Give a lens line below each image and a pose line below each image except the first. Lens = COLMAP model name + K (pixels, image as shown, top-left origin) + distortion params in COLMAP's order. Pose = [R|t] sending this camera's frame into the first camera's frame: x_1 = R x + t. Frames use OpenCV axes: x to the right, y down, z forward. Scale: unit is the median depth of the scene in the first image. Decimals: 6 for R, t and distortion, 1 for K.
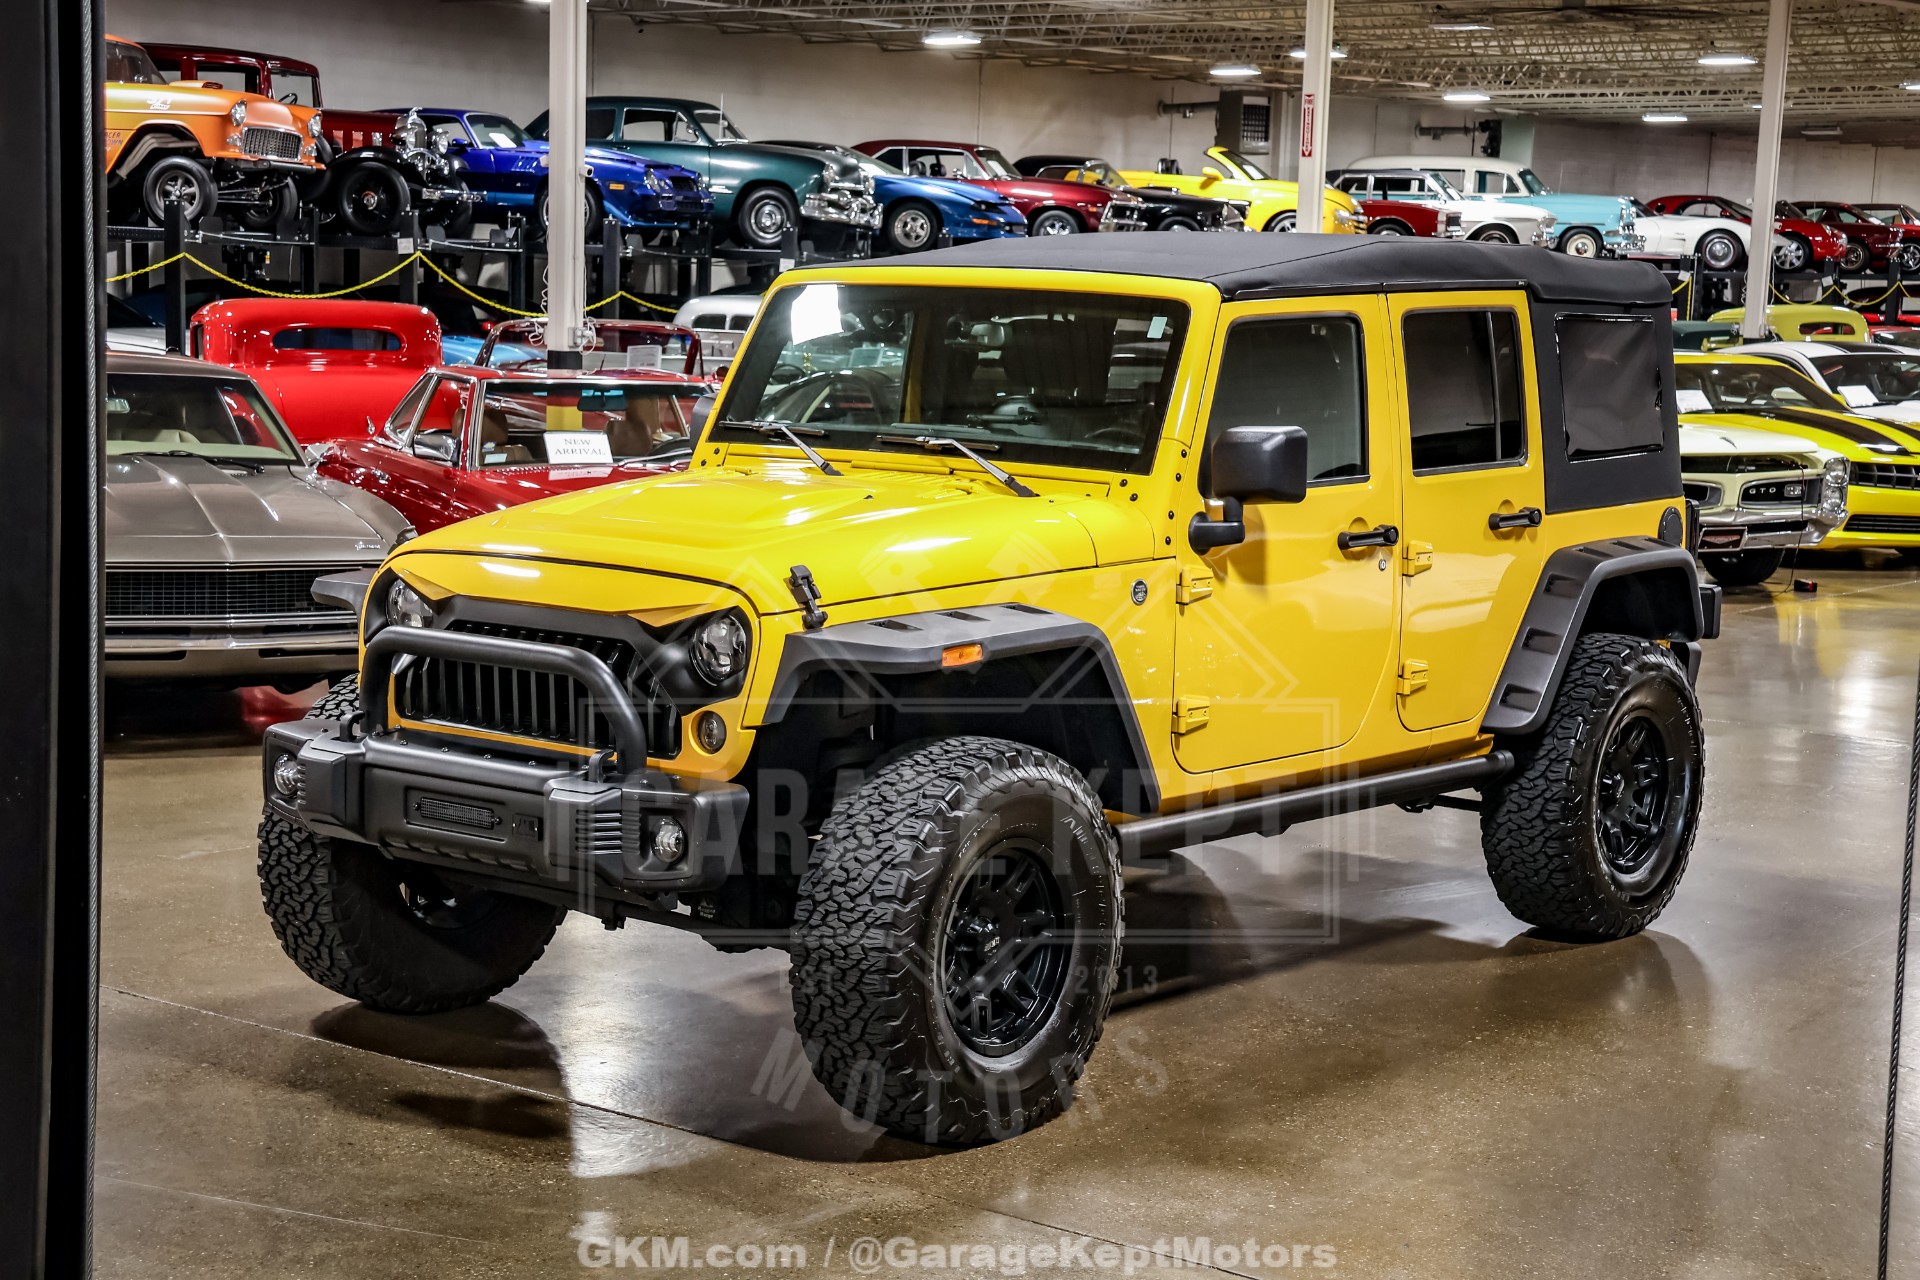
lens RADIAL K [[3312.8, 0, 959.8], [0, 3312.8, 653.7], [0, 0, 1]] dist [0.168900, 0.472025]
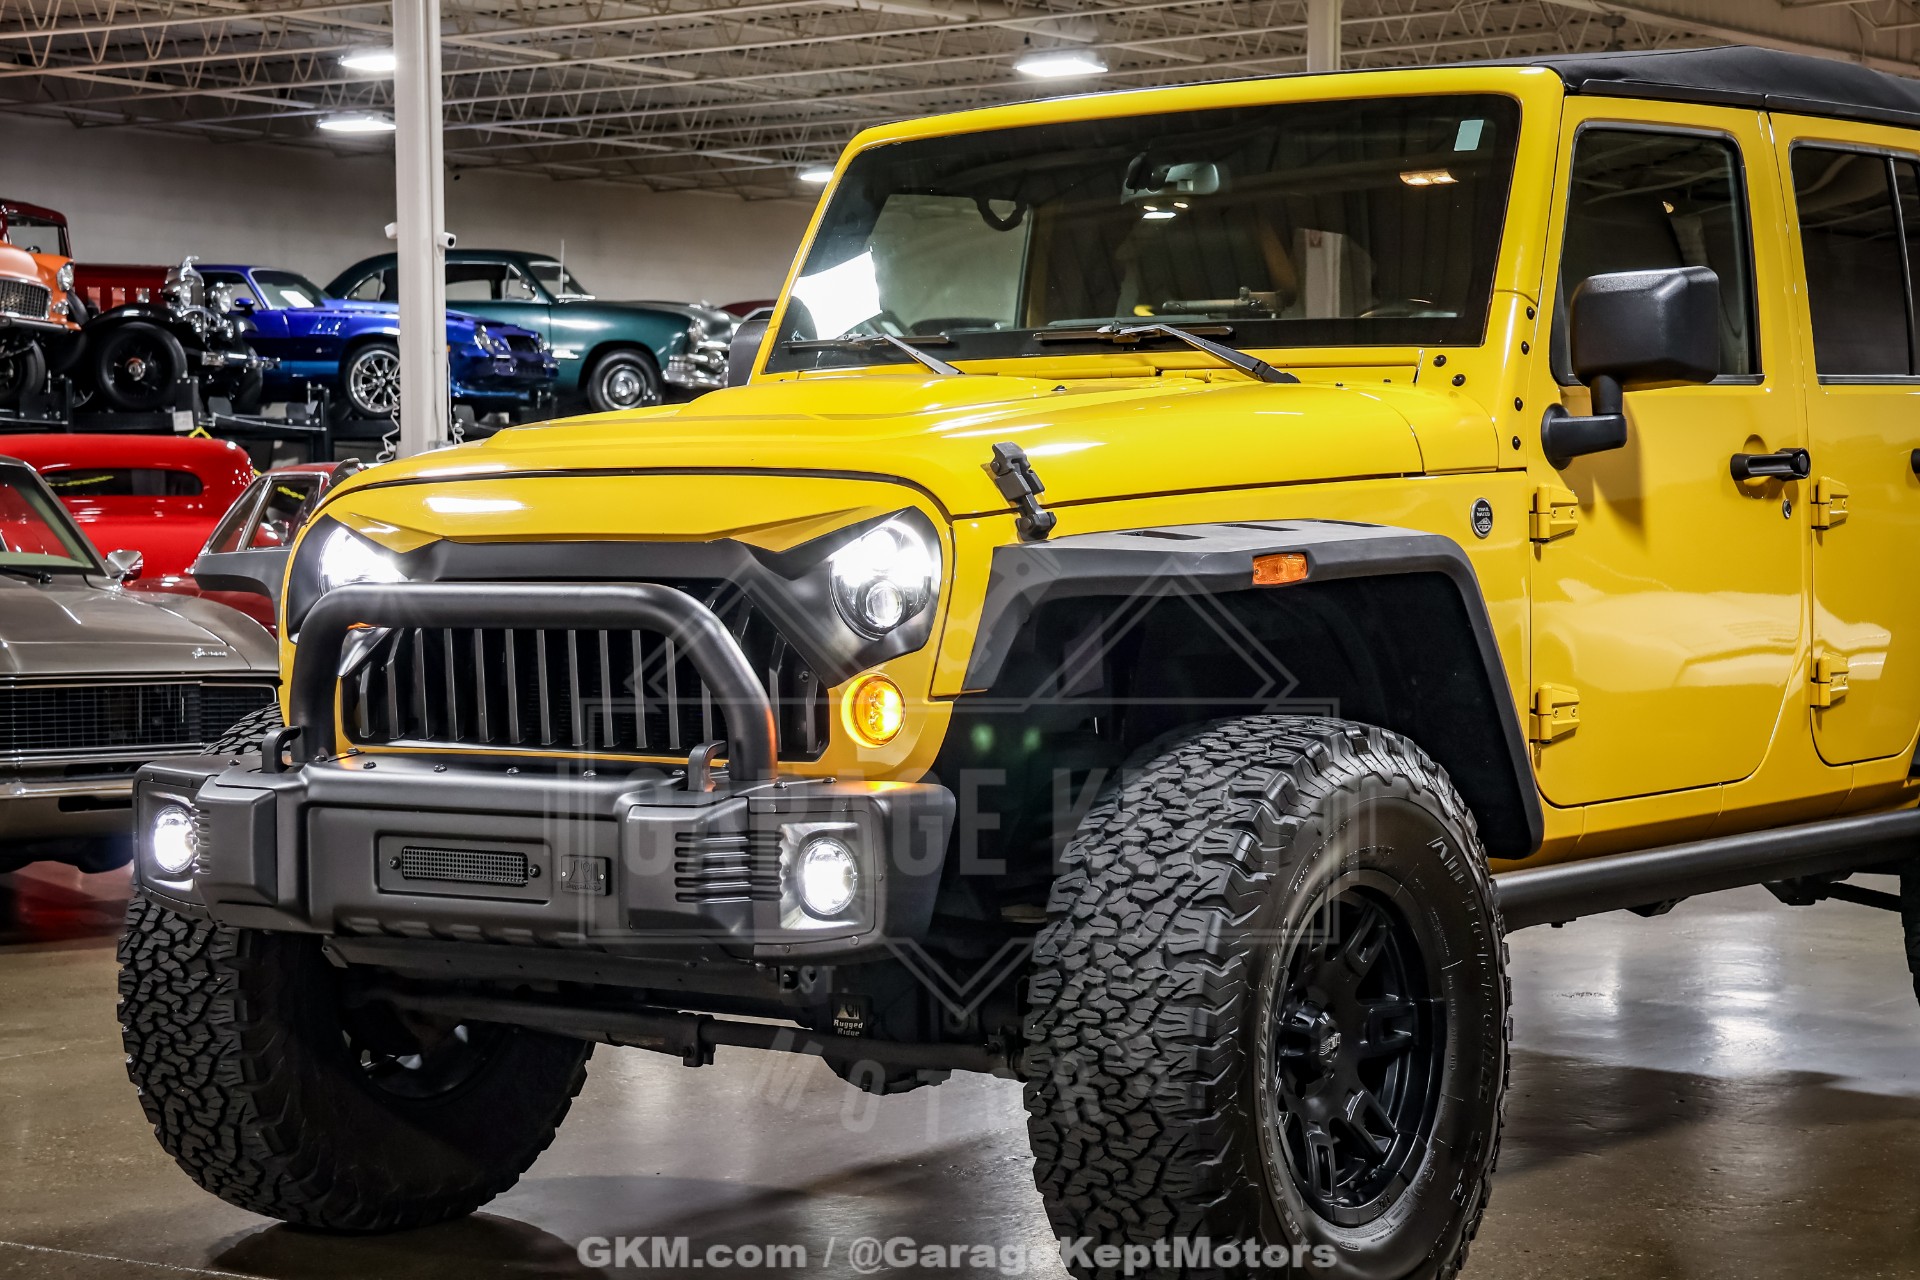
lens RADIAL K [[3792.6, 0, 950.0], [0, 3792.6, 646.0], [0, 0, 1]] dist [0.250389, 0.669602]
pose [[0.998411, -0.036079, 0.043283, -0.075616], [0.039632, 0.995654, -0.084270, 0.059405], [-0.040055, 0.085852, 0.995502, 0.239151]]
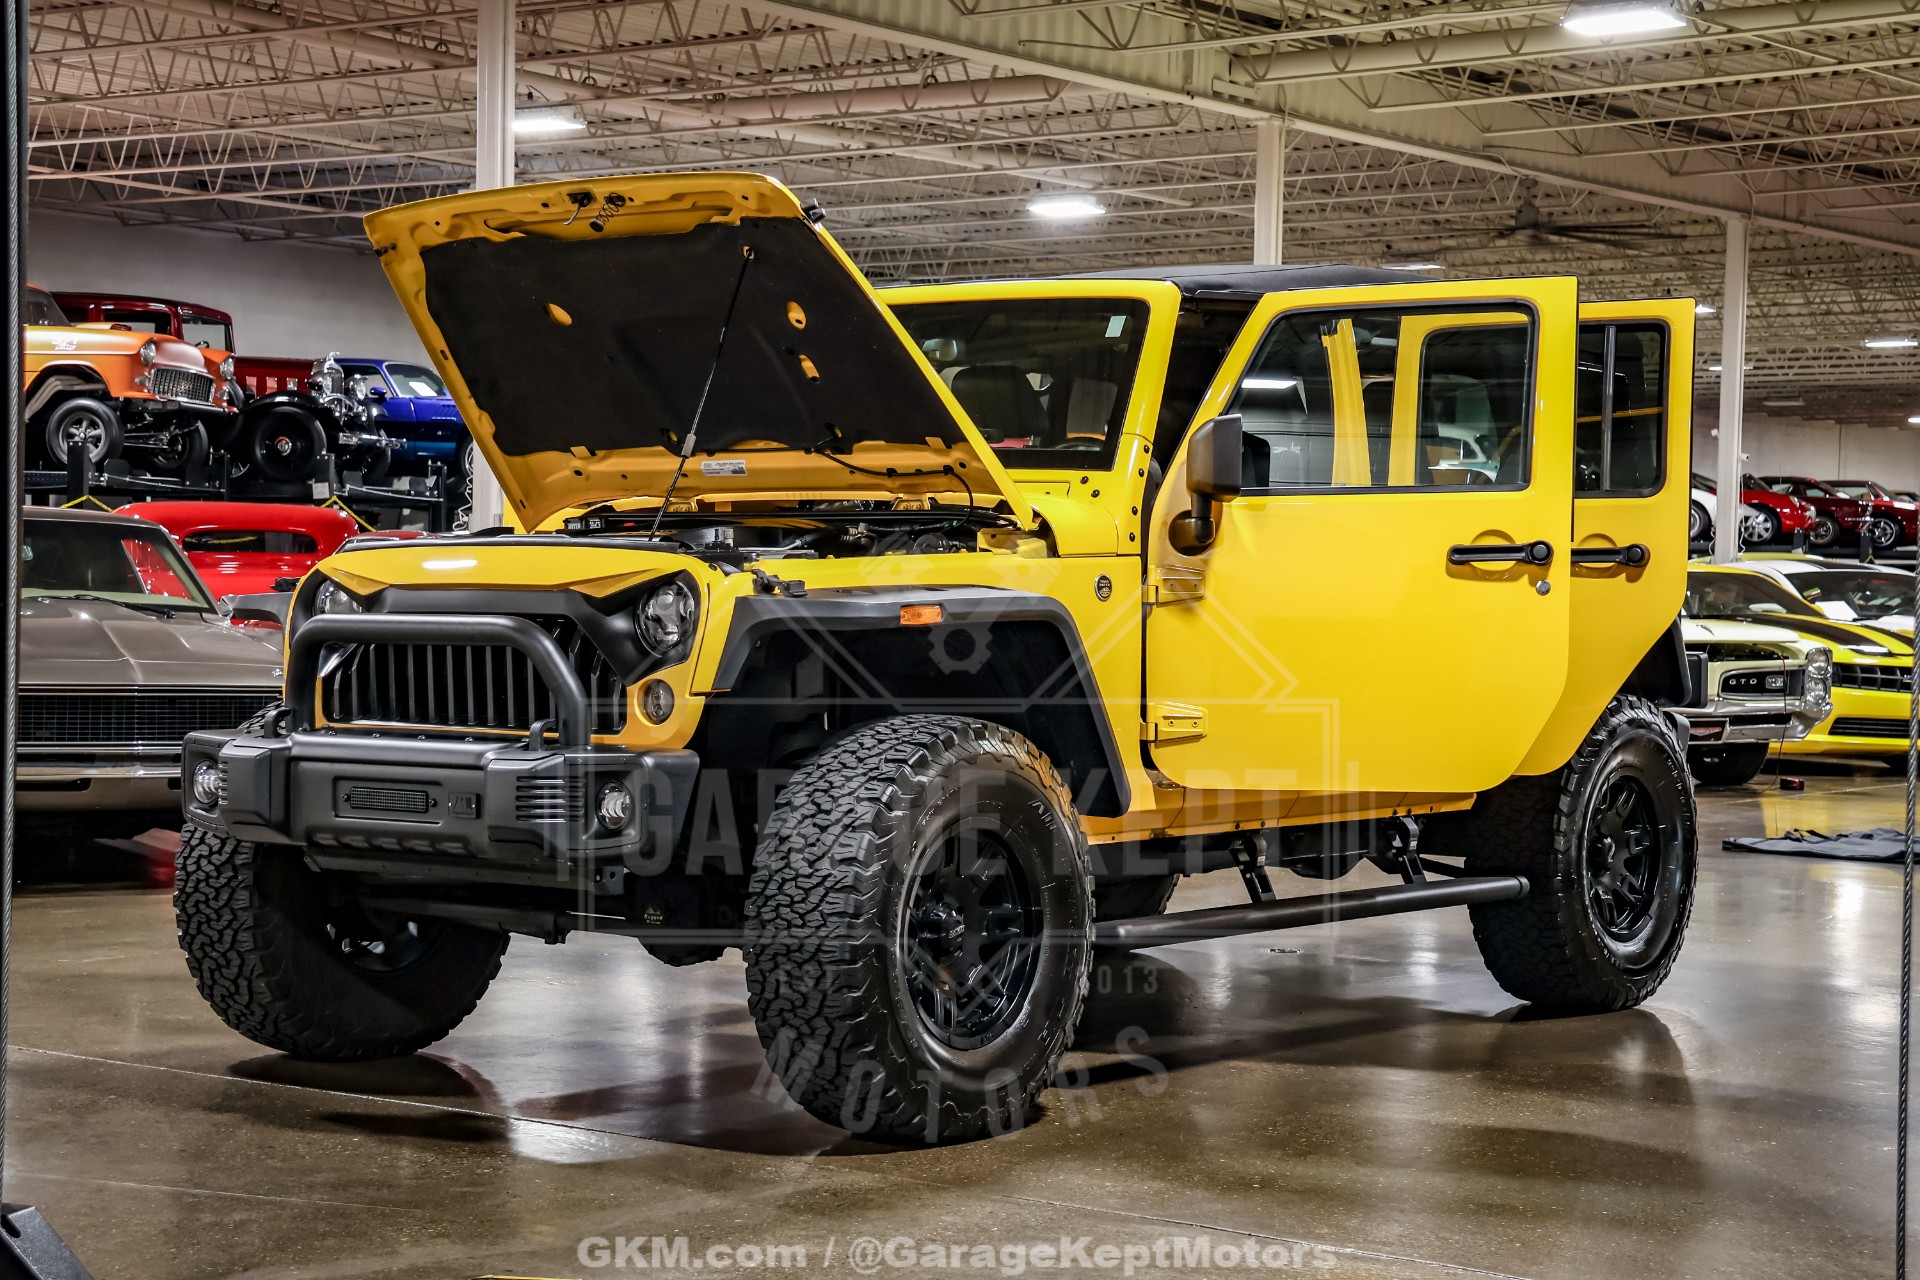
lens RADIAL K [[3483.9, 0, 951.4], [0, 3483.9, 637.6], [0, 0, 1]] dist [0.224880, 0.187428]
pose [[0.999818, -0.010559, 0.015917, -0.005472], [0.012170, 0.994418, -0.104810, 0.091545], [-0.014721, 0.104985, 0.994365, 0.001760]]
